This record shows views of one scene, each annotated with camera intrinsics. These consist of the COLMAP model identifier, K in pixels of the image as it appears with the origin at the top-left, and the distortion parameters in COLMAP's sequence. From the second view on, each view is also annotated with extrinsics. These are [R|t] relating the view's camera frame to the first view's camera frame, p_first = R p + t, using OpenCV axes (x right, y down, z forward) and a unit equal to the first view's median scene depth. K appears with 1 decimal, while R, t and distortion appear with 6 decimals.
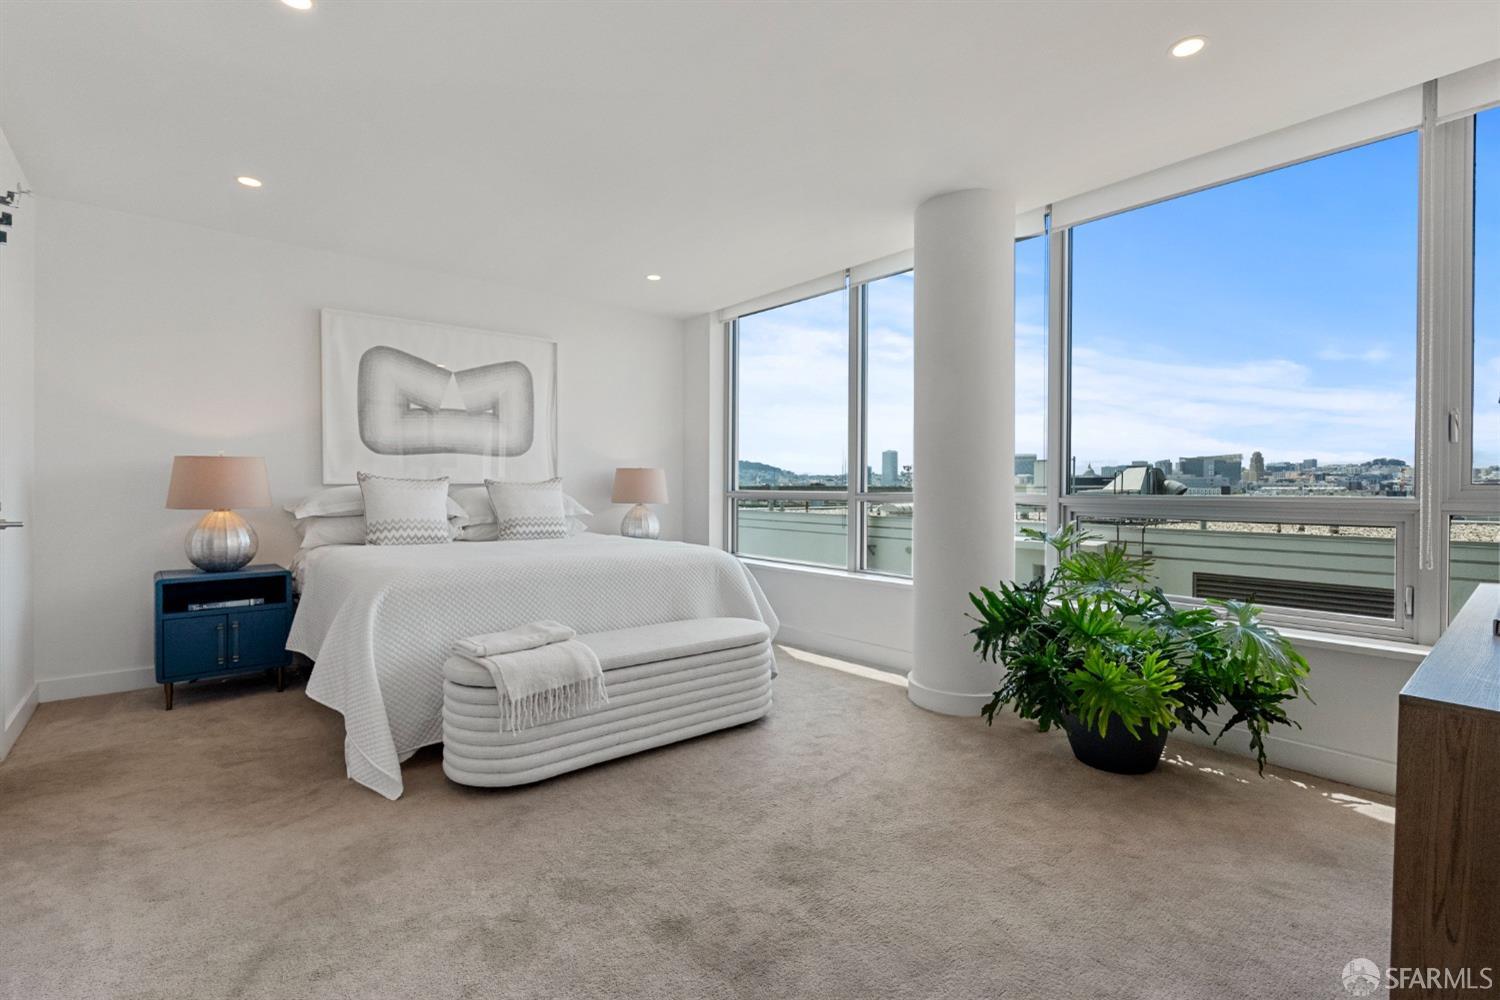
lens RADIAL K [[683.8, 0, 749.9], [0, 683.8, 490.0], [0, 0, 1]] dist [-0.004859, 0.001678]
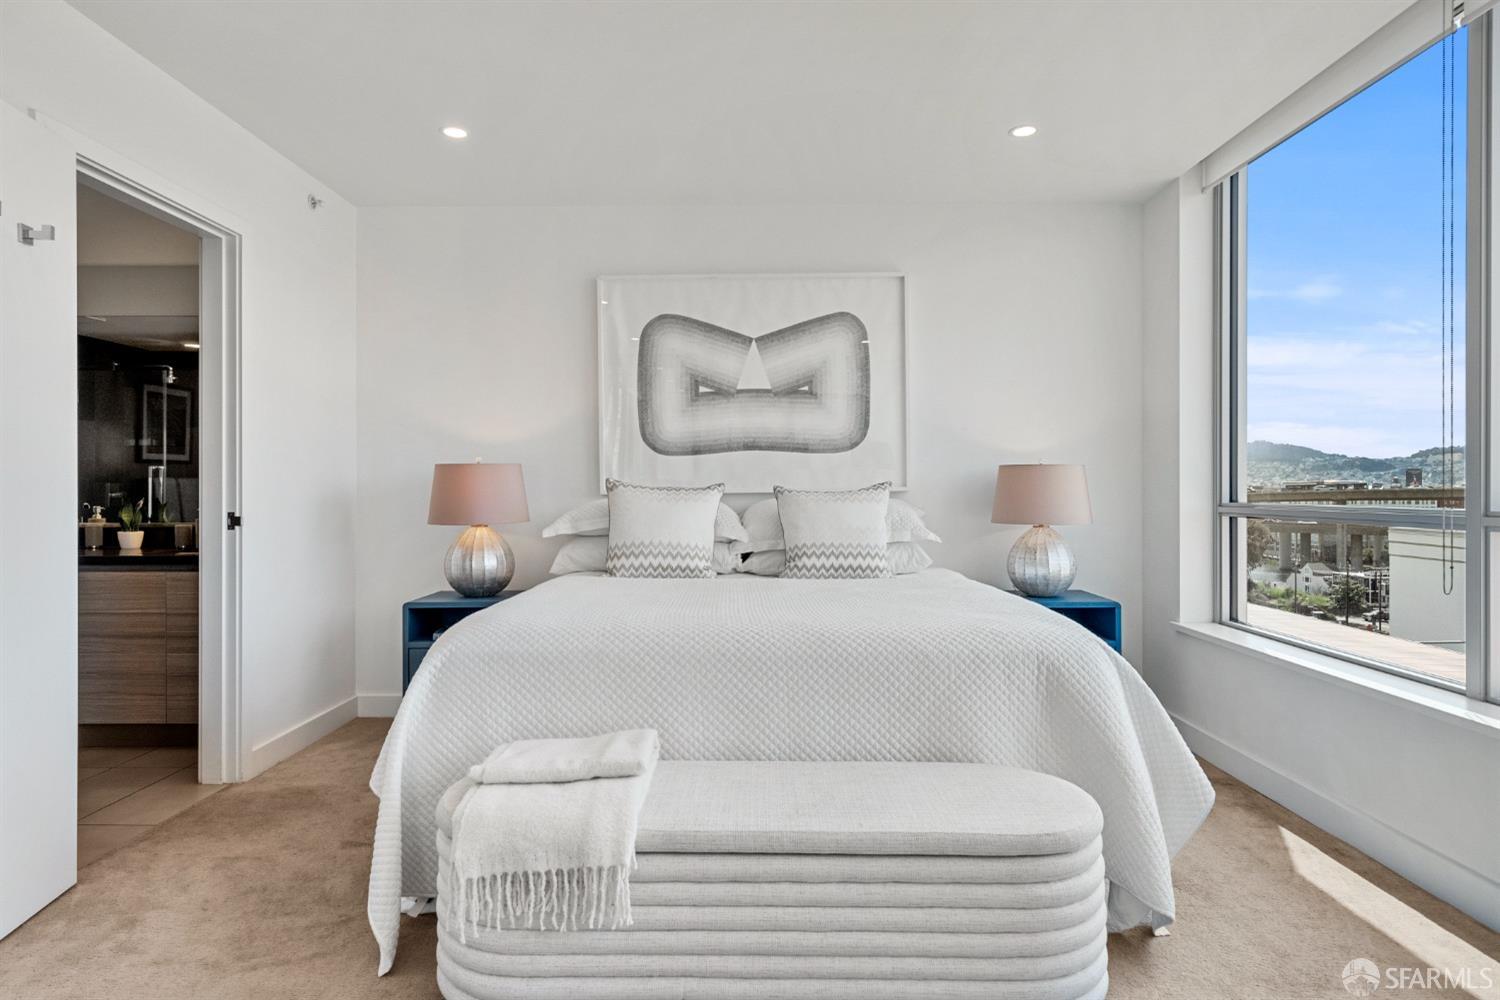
lens RADIAL K [[865.2, 0, 752.8], [0, 865.2, 496.2], [0, 0, 1]] dist [0.010231, 0.001778]
pose [[0.761574, -0.000937, -0.648077, 0.211422], [0.001599, 0.999999, 0.000434, -0.008183], [0.648076, -0.001367, 0.761574, 0.410844]]
